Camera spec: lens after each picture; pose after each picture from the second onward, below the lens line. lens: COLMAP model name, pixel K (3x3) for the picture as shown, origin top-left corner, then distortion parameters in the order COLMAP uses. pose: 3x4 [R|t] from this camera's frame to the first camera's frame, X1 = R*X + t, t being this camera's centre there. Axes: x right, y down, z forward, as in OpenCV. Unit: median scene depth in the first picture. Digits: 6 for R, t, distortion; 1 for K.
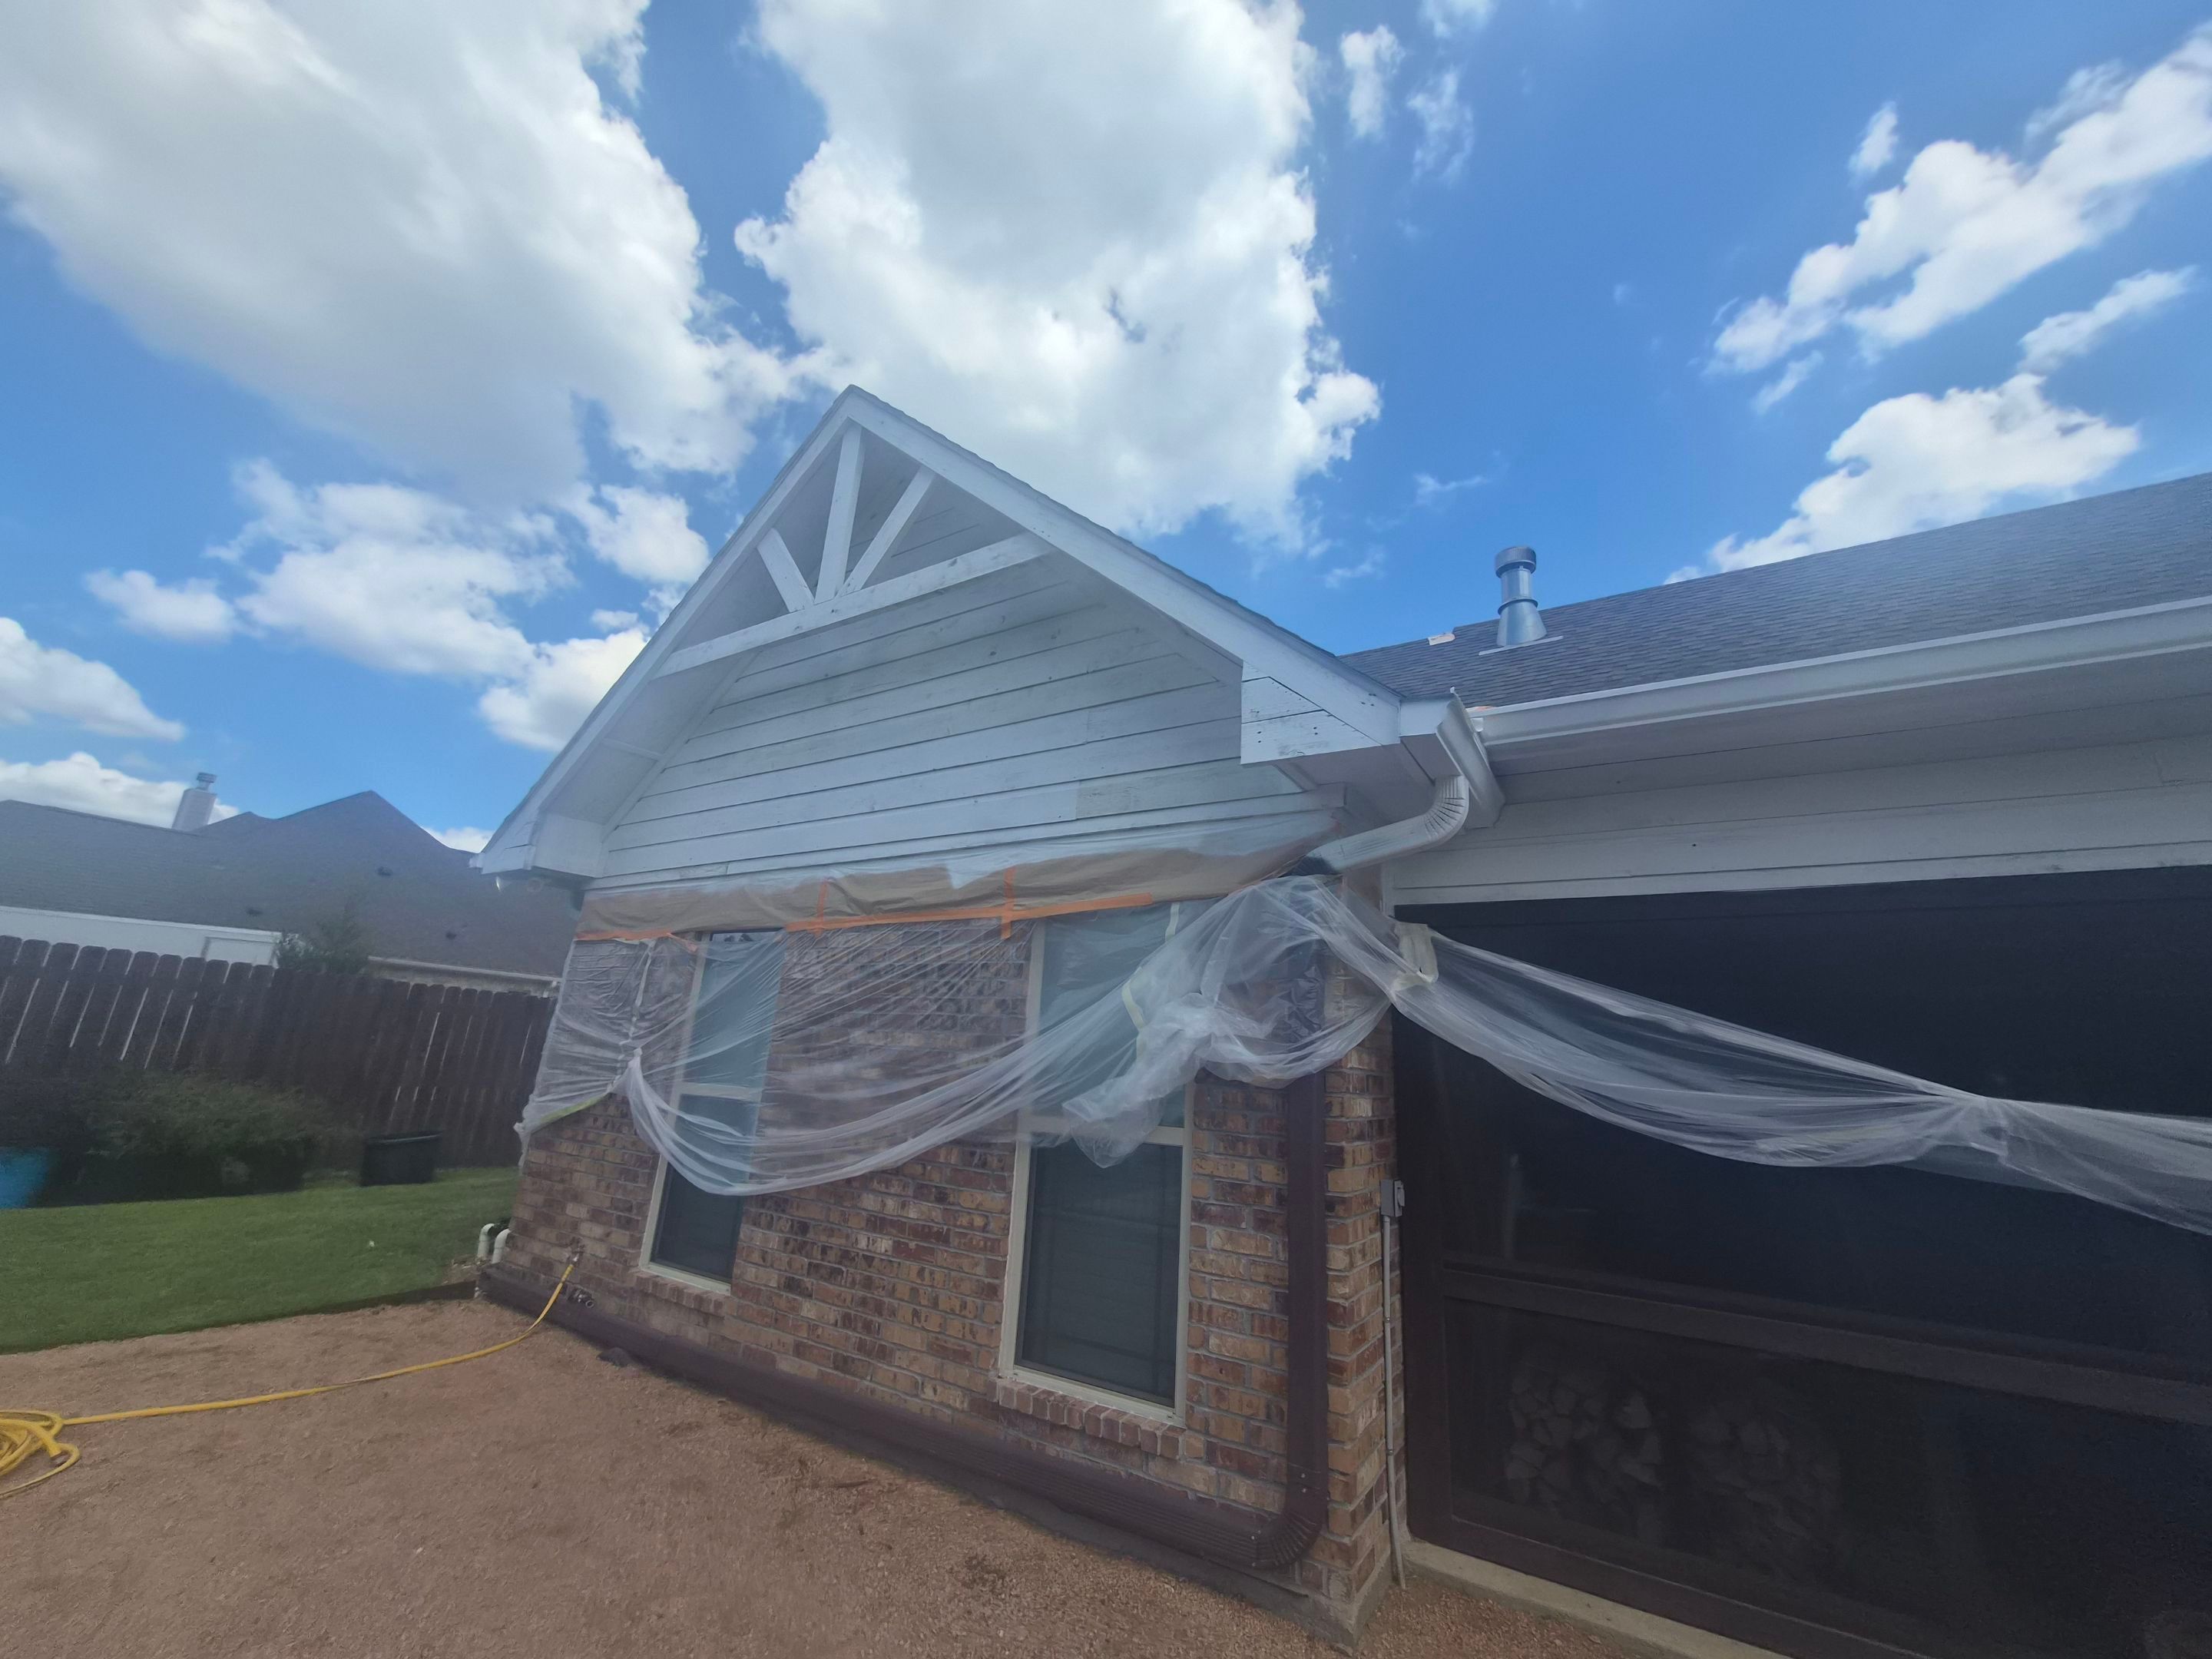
lens RADIAL K [[866.8, 0, 1121.9], [0, 866.8, 821.9], [0, 0, 1]] dist [0.006601, -0.001445]
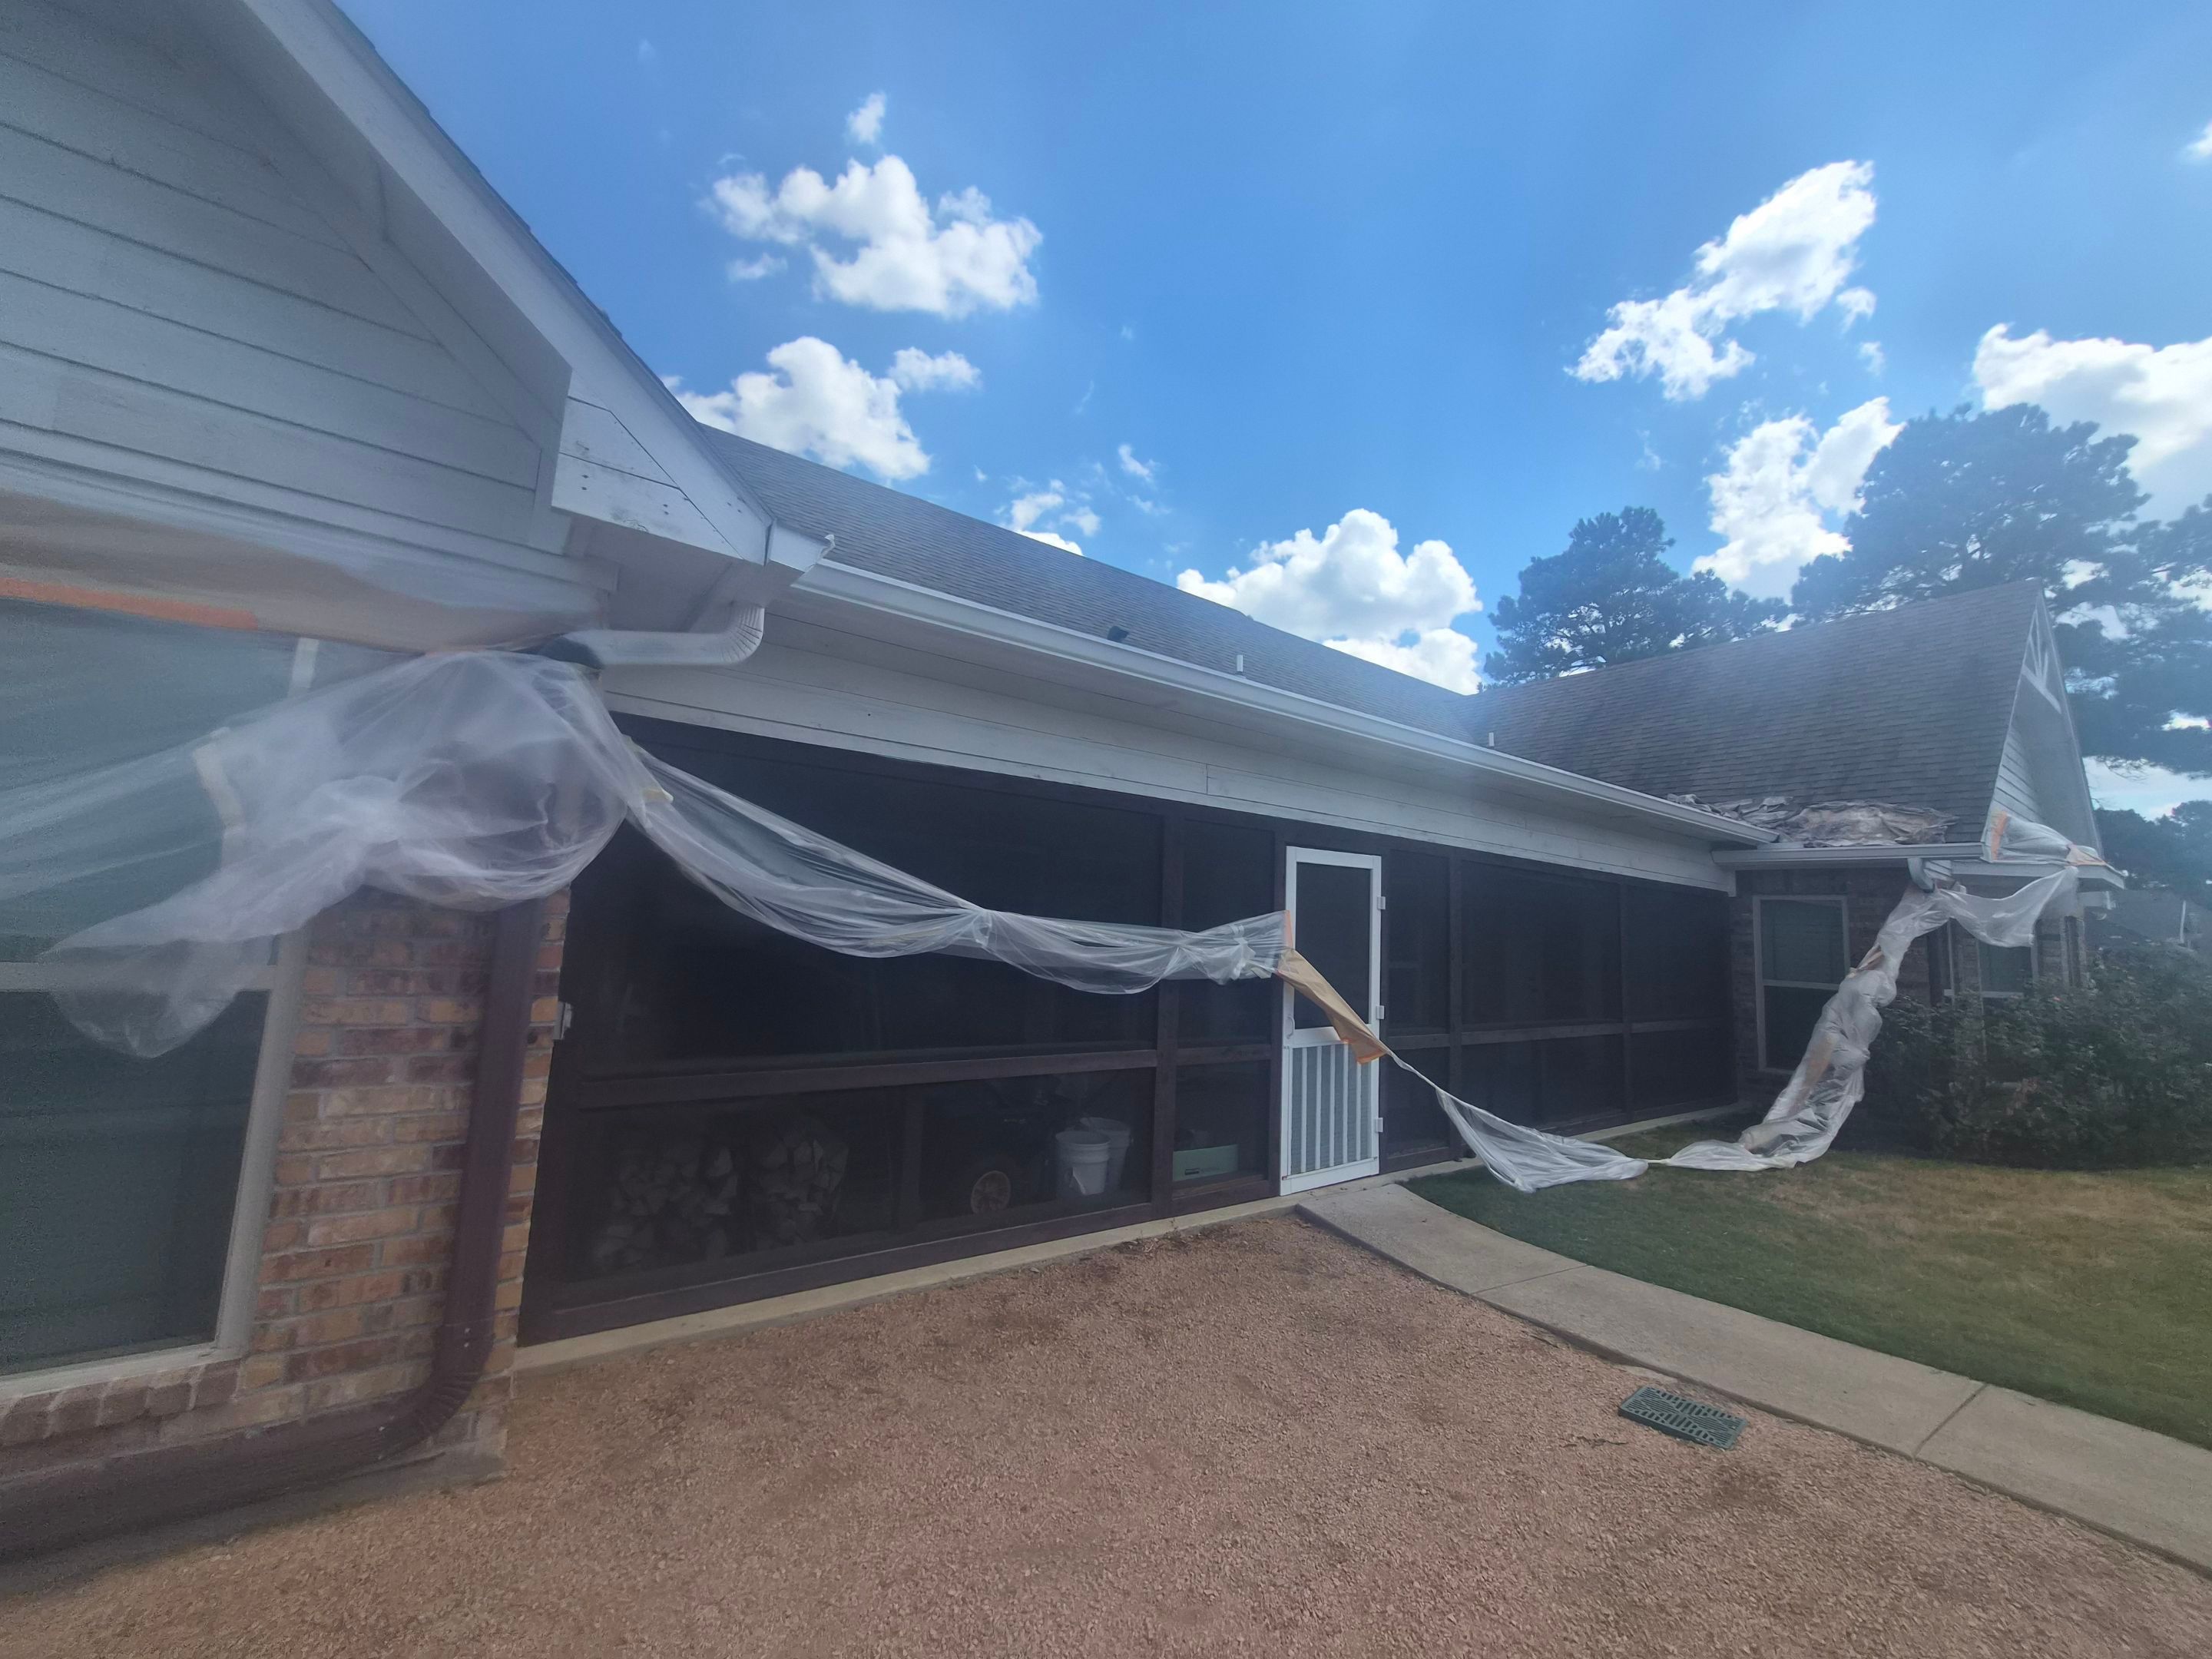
lens RADIAL K [[866.8, 0, 1102.4], [0, 866.8, 818.6], [0, 0, 1]] dist [0.006601, -0.001445]
pose [[0.395329, 0.082817, 0.914798, -0.332119], [-0.277174, 0.960258, 0.032849, 0.036640], [-0.875722, -0.266545, 0.402573, 0.183017]]
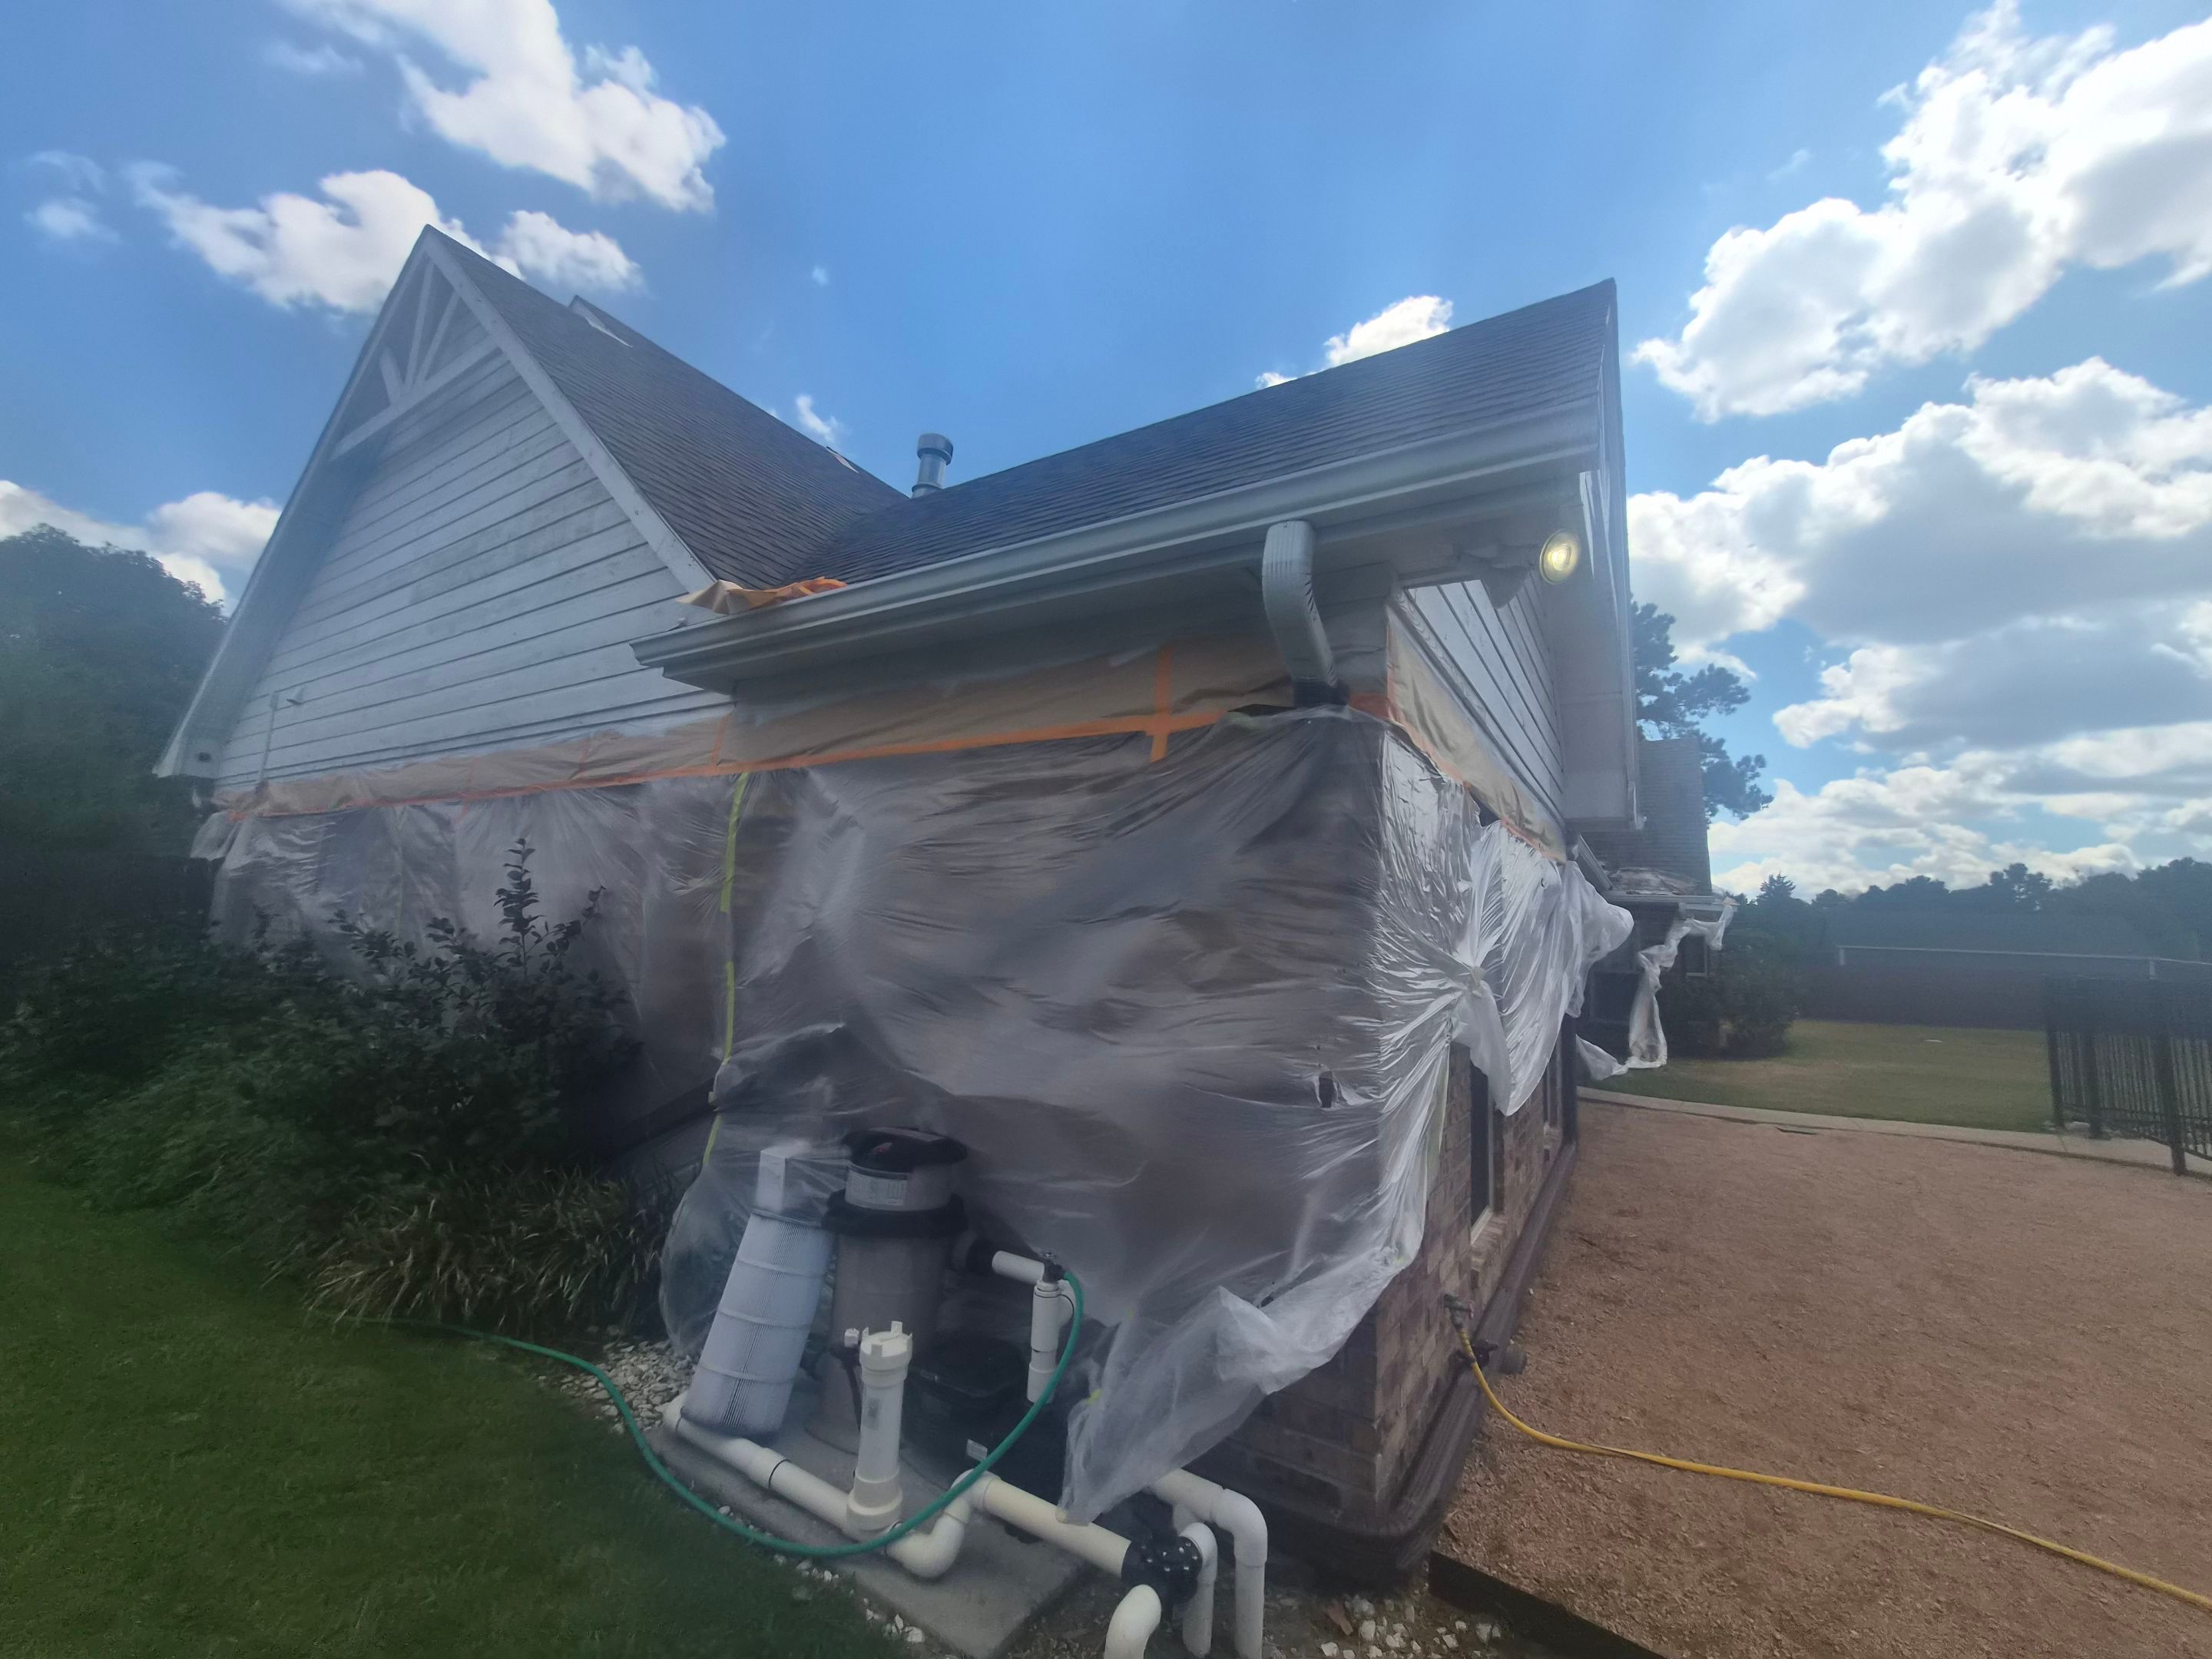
lens RADIAL K [[866.8, 0, 1120.3], [0, 866.8, 842.0], [0, 0, 1]] dist [0.006601, -0.001445]
pose [[0.014355, 0.051575, 0.998566, -1.760392], [-0.307128, 0.950618, -0.044684, 0.388838], [-0.951560, -0.306047, 0.029486, 1.837583]]
